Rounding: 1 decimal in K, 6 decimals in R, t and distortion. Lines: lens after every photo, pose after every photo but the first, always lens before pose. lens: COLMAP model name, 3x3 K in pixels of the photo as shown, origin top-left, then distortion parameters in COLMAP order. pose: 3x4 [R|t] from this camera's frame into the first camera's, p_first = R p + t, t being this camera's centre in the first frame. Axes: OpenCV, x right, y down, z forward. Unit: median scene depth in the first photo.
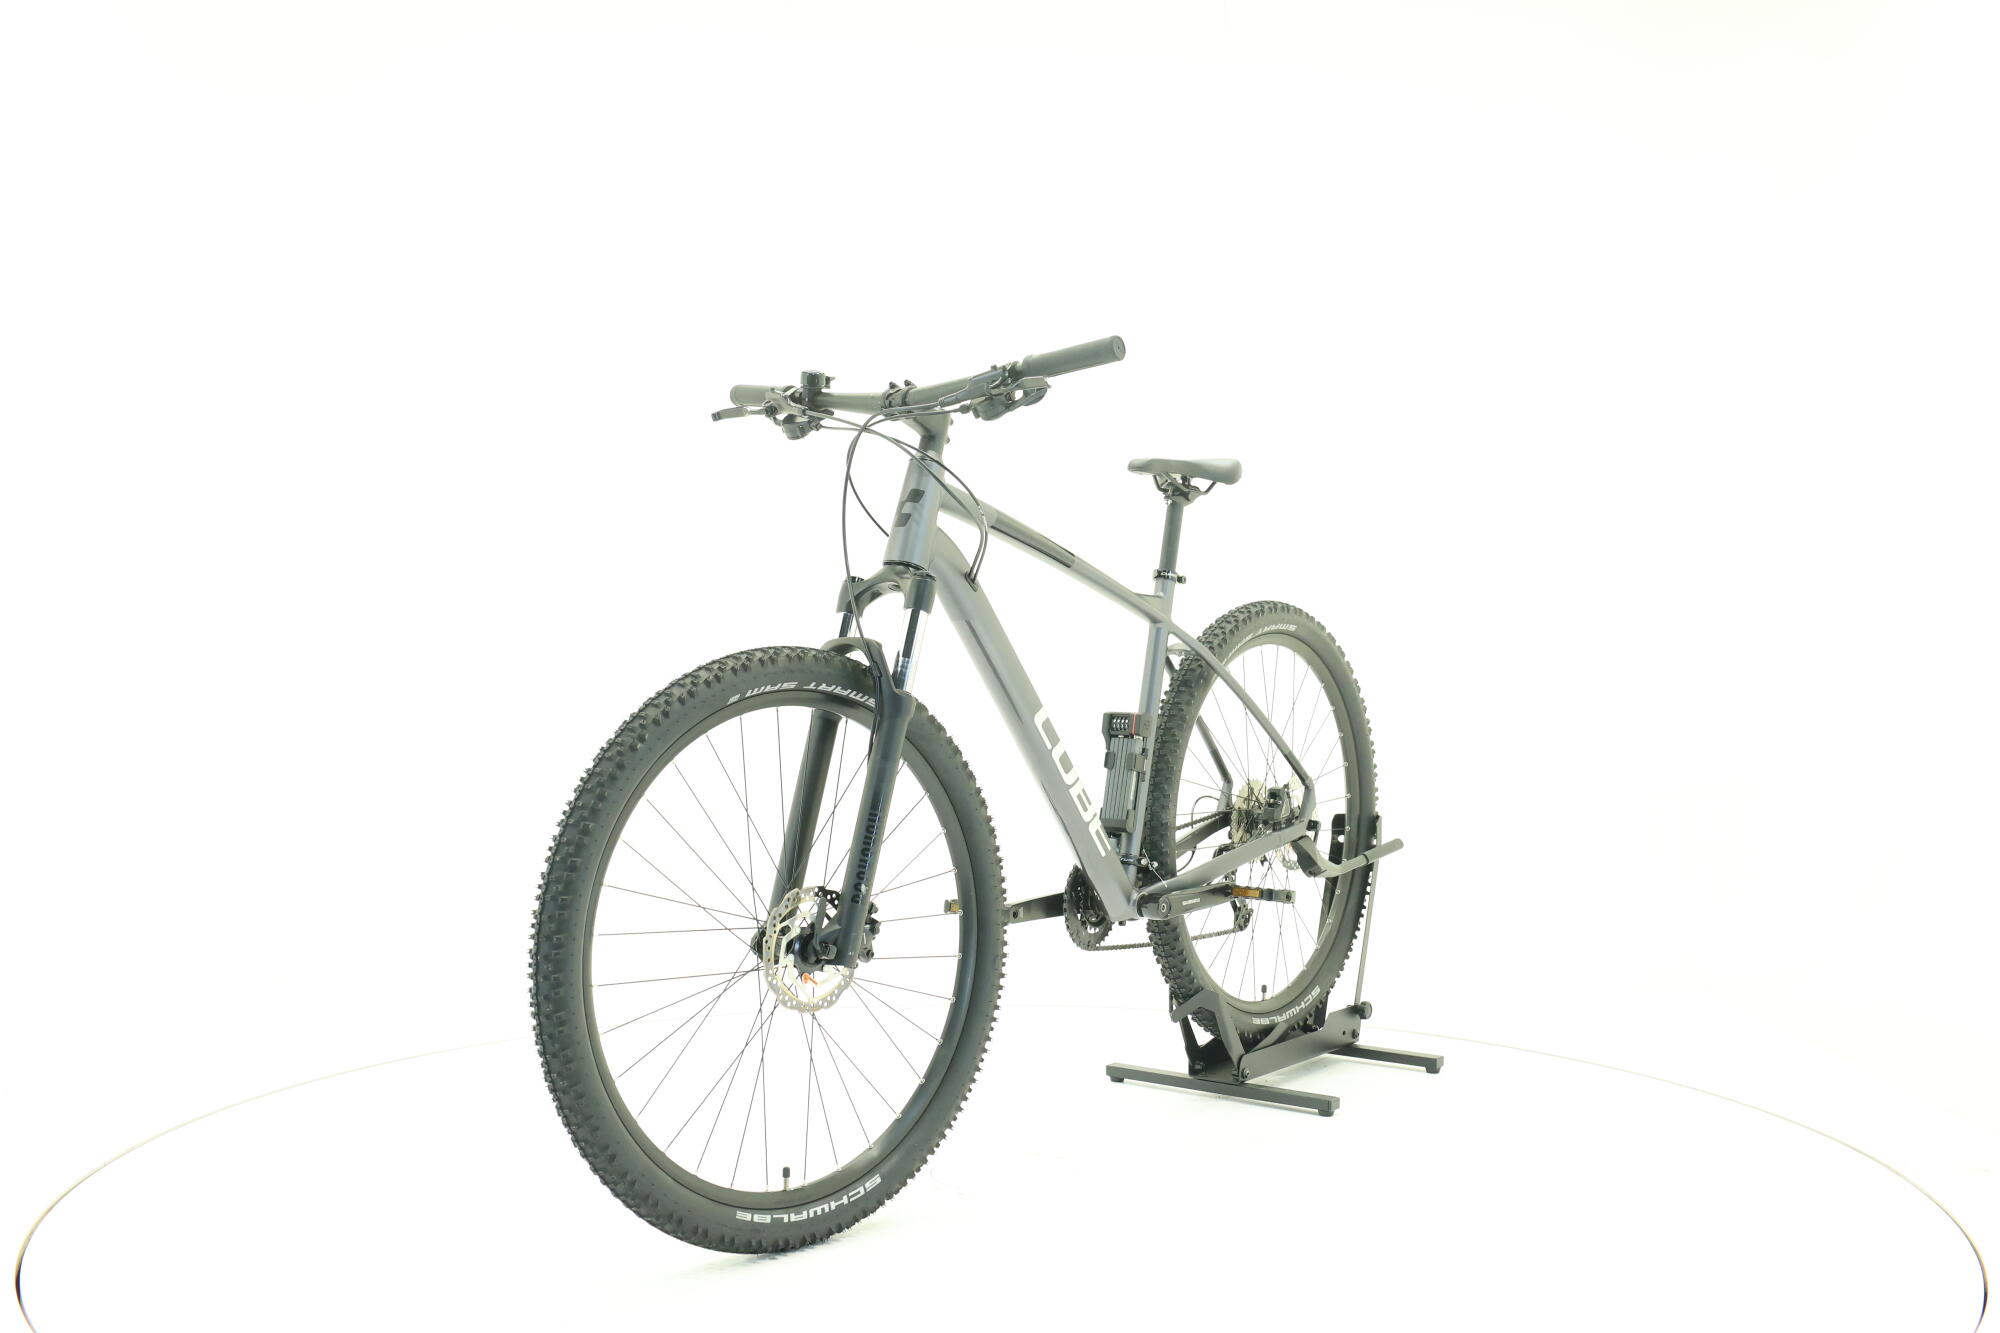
lens RADIAL K [[2137.7, 0, 1001.0], [0, 2137.7, 673.4], [0, 0, 1]] dist [0.072851, 0.000000]
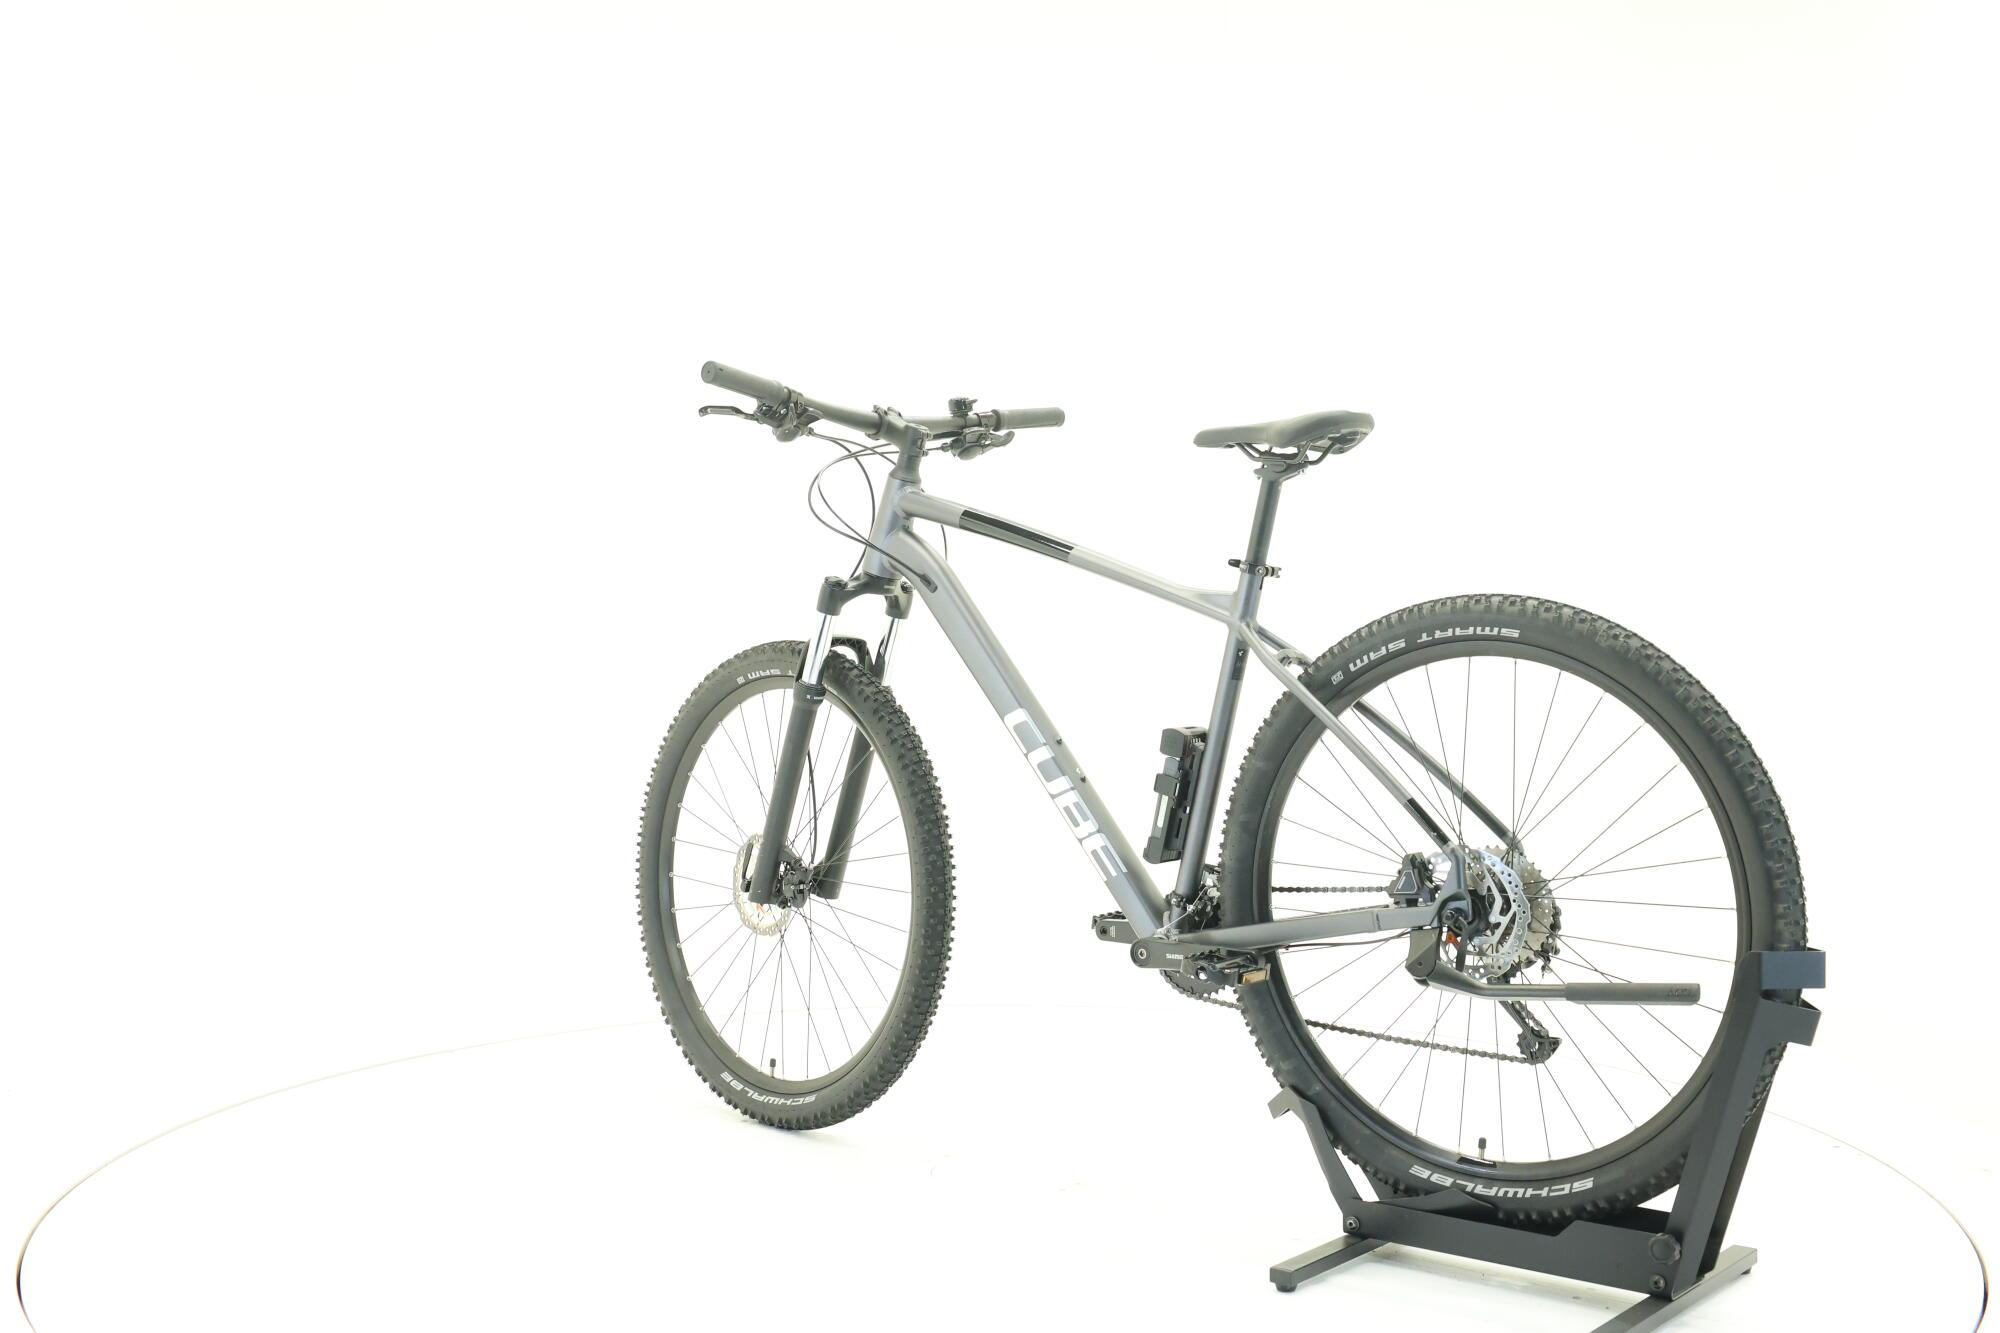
lens RADIAL K [[2137.7, 0, 1018.6], [0, 2137.7, 664.9], [0, 0, 1]] dist [0.072851, 0.000000]
pose [[-0.036778, 0.021419, -0.999094, 1.050637], [-0.027888, 0.999359, 0.022452, -0.027929], [0.998934, 0.028688, -0.036157, 1.094748]]
